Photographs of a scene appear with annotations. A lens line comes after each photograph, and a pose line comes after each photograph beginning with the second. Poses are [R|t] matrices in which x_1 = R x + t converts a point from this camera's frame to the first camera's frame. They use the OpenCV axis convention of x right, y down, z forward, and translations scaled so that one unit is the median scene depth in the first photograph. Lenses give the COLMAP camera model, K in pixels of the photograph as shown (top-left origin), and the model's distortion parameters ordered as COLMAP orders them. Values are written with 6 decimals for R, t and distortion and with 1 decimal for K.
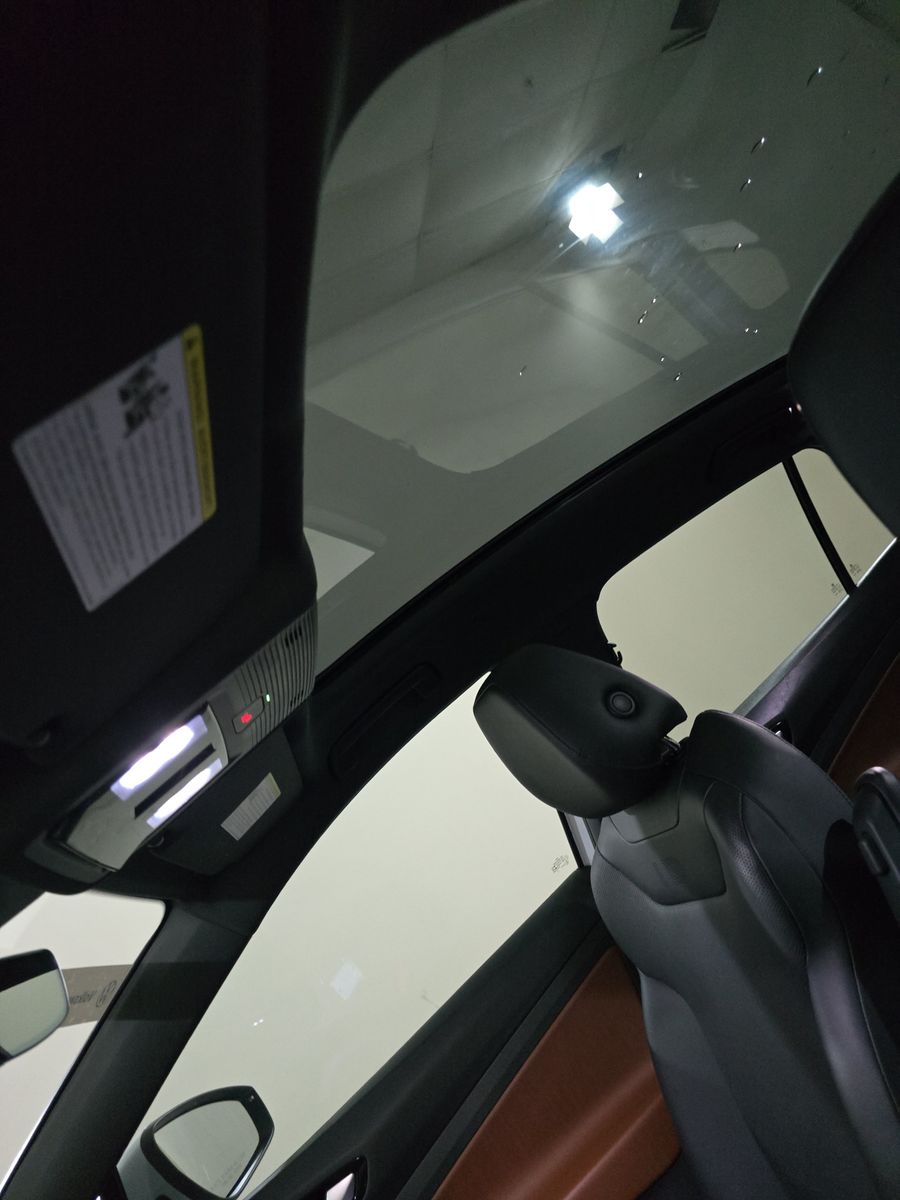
lens RADIAL K [[794.2, 0, 450.7], [0, 794.2, 595.4], [0, 0, 1]] dist [0.035307, -0.027520]
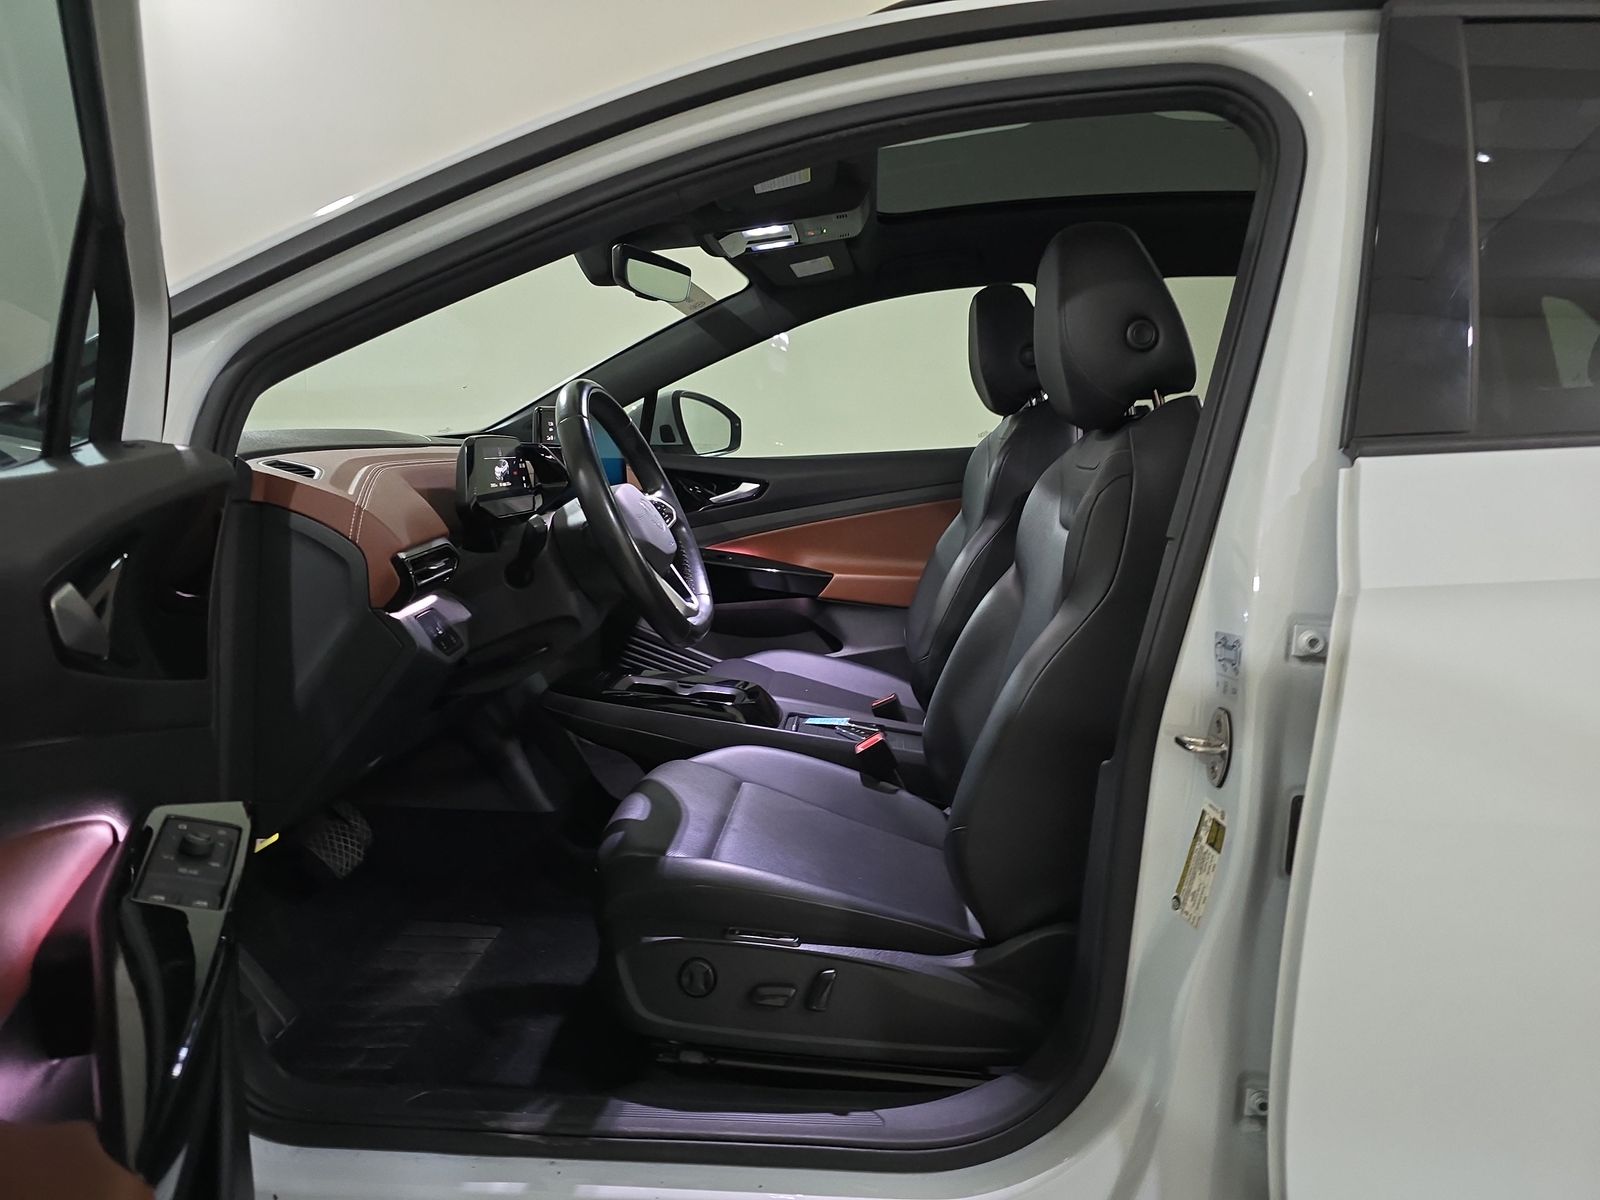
lens RADIAL K [[1059.0, 0, 803.0], [0, 1059.0, 602.9], [0, 0, 1]] dist [0.035307, -0.027520]
pose [[0.756613, 0.644142, -0.112333, 0.379347], [-0.488393, 0.670965, 0.557923, -0.424947], [0.434753, -0.367269, 0.822255, -0.939322]]
